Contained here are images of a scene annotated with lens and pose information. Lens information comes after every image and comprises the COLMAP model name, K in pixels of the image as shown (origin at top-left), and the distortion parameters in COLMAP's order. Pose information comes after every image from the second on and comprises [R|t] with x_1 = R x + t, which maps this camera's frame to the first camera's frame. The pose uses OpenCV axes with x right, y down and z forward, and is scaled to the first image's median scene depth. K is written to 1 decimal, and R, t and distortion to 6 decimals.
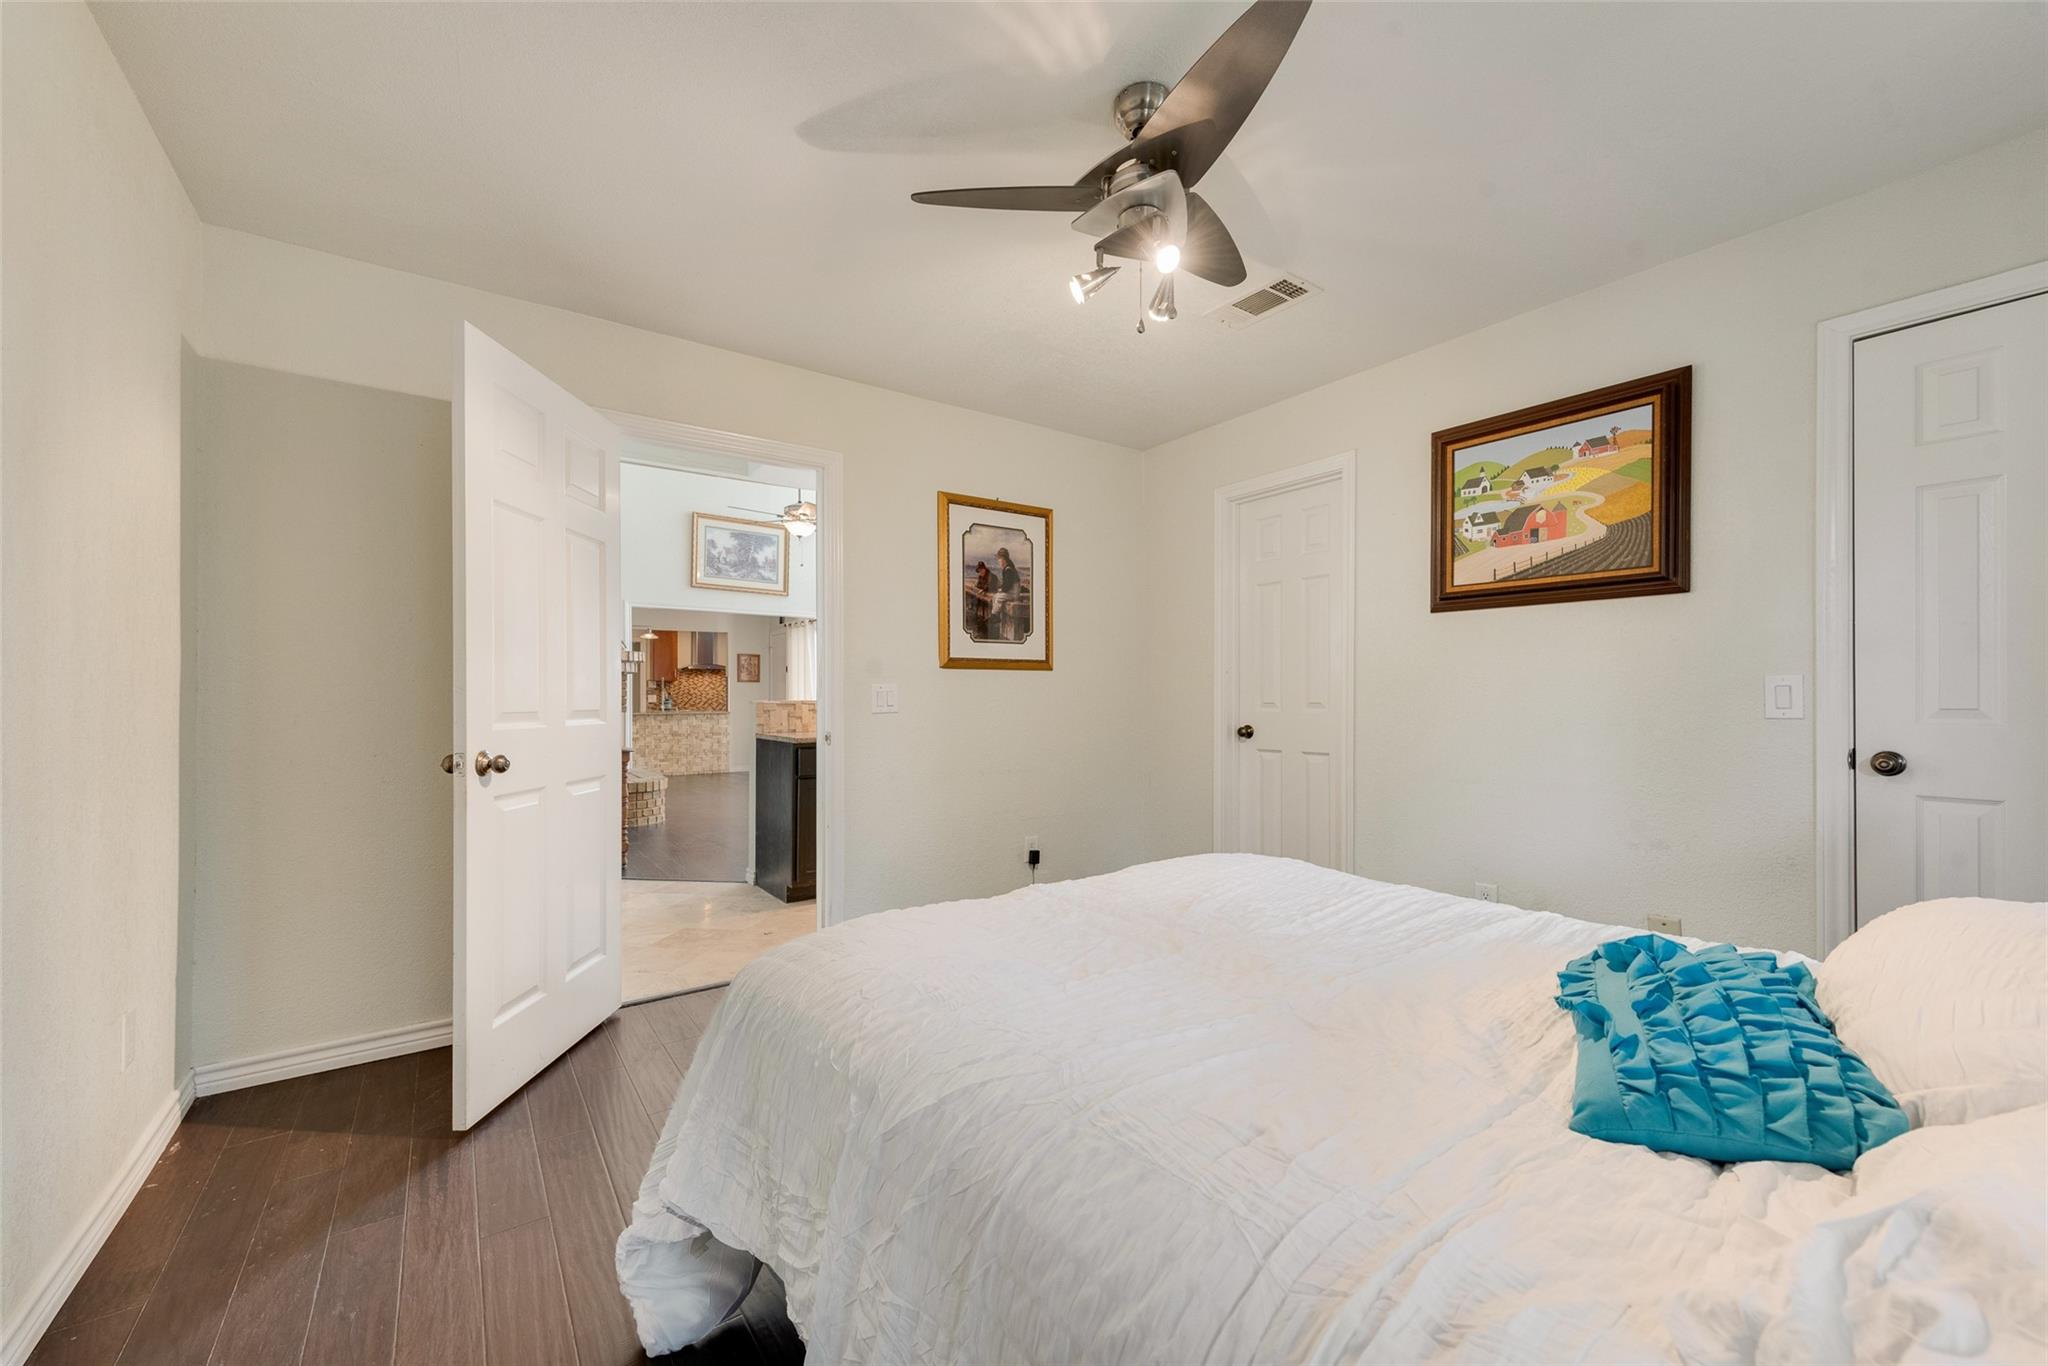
lens RADIAL K [[811.6, 0, 1025.7], [0, 811.6, 688.8], [0, 0, 1]] dist [0.011226, -0.001933]
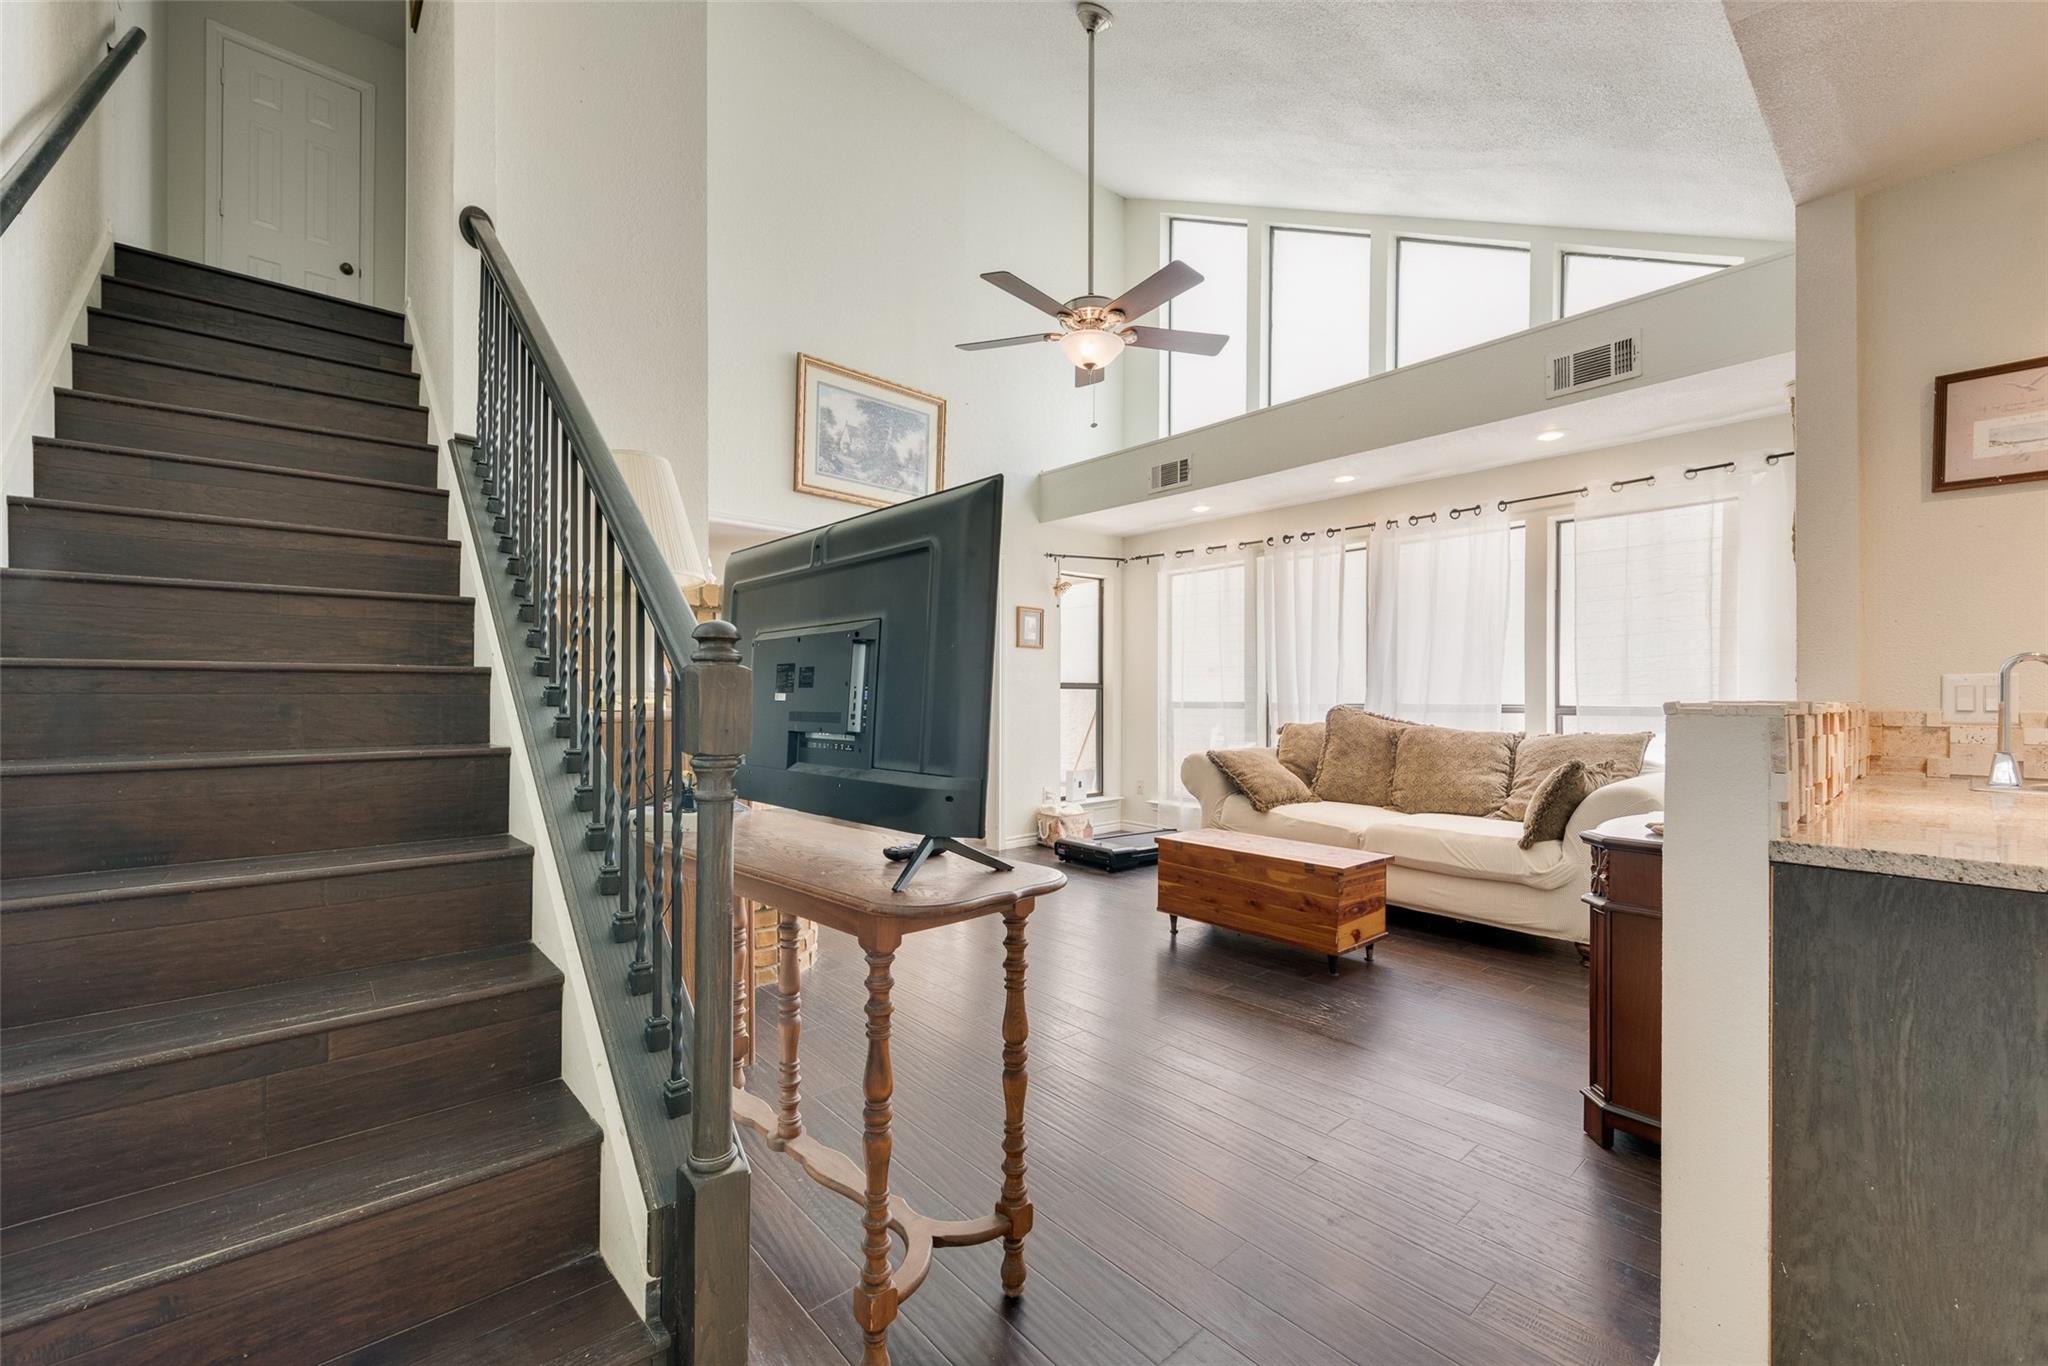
lens RADIAL K [[811.6, 0, 1033.1], [0, 811.6, 697.3], [0, 0, 1]] dist [0.011226, -0.001933]
pose [[0.995163, 0.003018, 0.098195, -0.236542], [-0.003962, 0.999948, 0.009422, 0.006589], [-0.098161, -0.009765, 0.995123, 0.339847]]
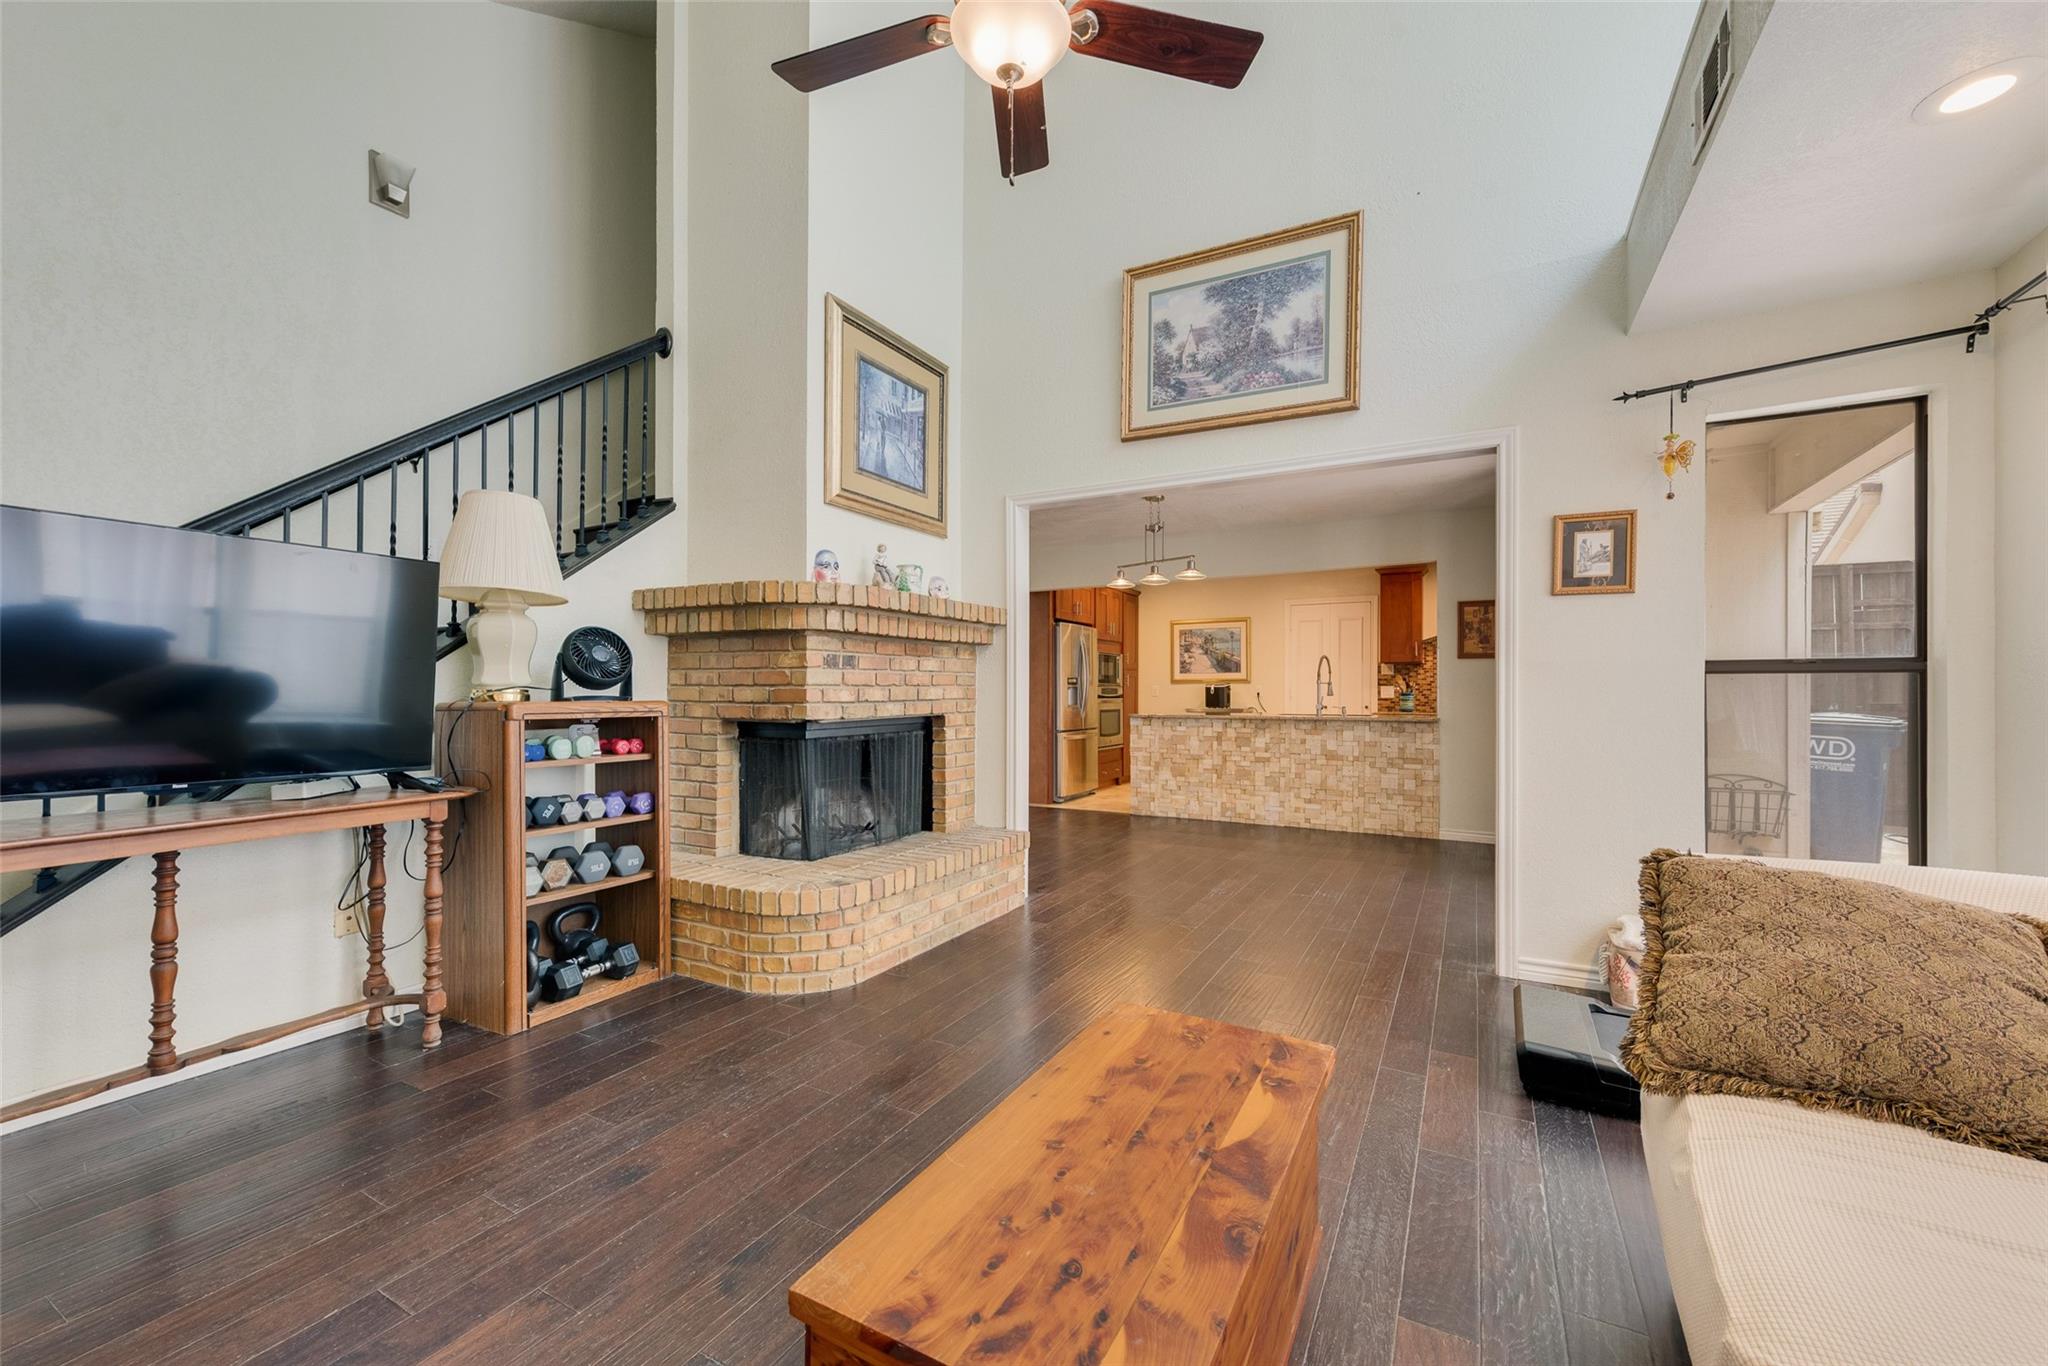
lens RADIAL K [[811.6, 0, 1041.3], [0, 811.6, 687.3], [0, 0, 1]] dist [0.011226, -0.001933]
pose [[0.425213, -0.004709, -0.905081, -0.018281], [0.007264, 0.999972, -0.001789, 0.009250], [0.905064, -0.005814, 0.425235, 0.595373]]
